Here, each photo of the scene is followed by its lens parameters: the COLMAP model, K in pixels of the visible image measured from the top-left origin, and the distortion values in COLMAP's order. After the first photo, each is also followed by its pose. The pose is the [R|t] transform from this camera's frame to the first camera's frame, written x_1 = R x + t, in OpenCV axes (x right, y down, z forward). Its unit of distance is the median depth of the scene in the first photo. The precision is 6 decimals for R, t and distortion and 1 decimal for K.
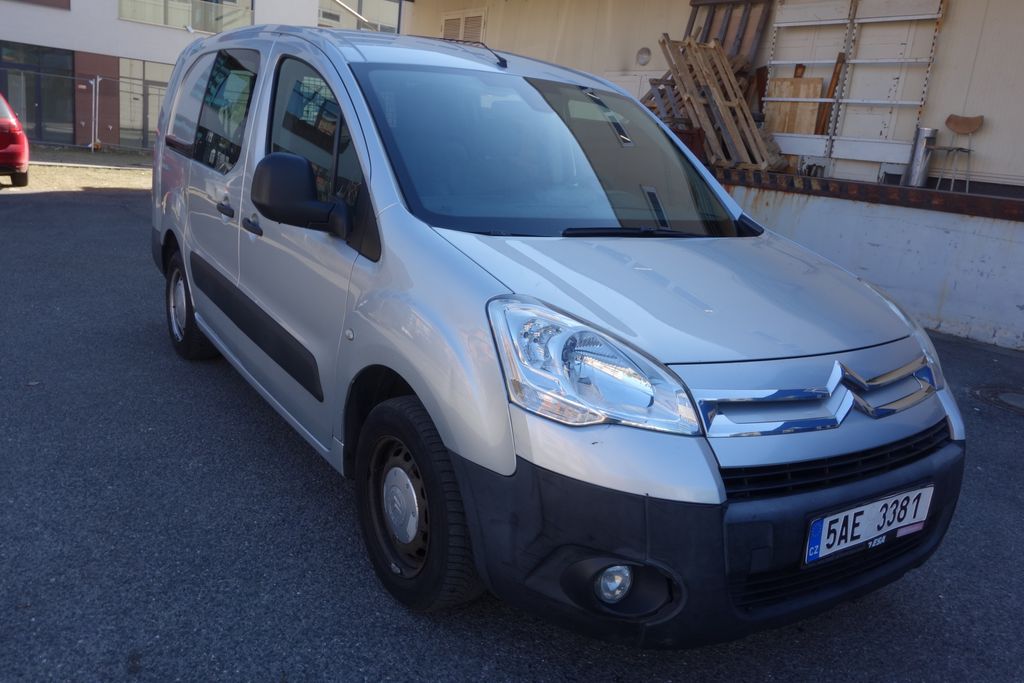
lens RADIAL K [[812.9, 0, 512.0], [0, 812.9, 341.5], [0, 0, 1]] dist [0.000304, 0.000962]
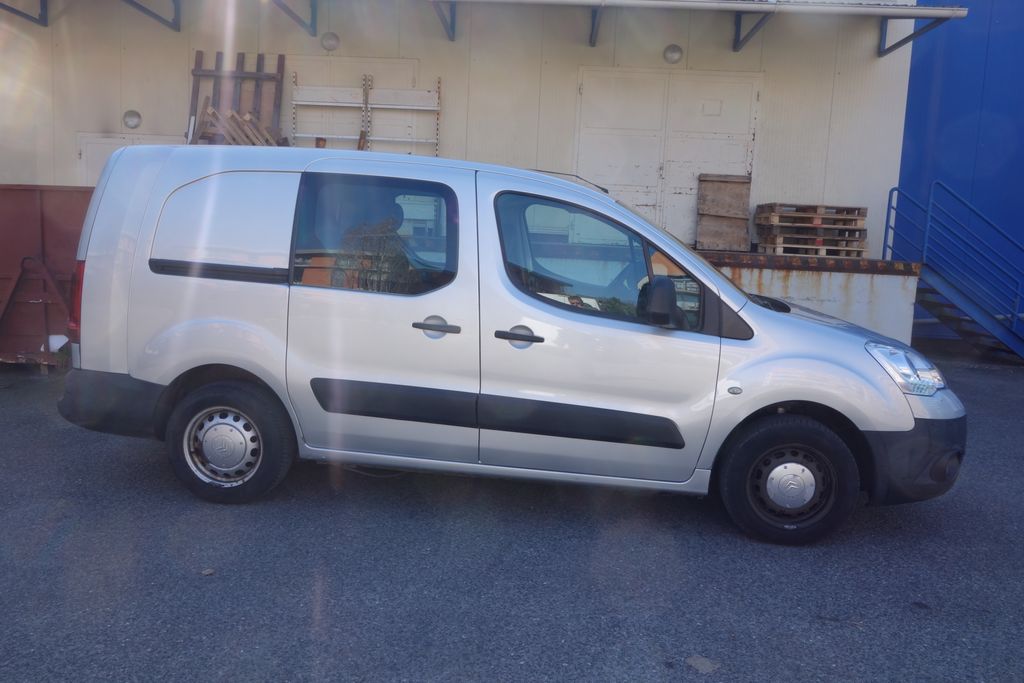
lens RADIAL K [[812.9, 0, 512.0], [0, 812.9, 341.5], [0, 0, 1]] dist [0.000304, 0.000962]
pose [[0.638079, -0.170154, 0.750935, -0.414158], [0.201409, 0.978204, 0.050512, -0.067314], [-0.743162, 0.119014, 0.658442, 0.081925]]
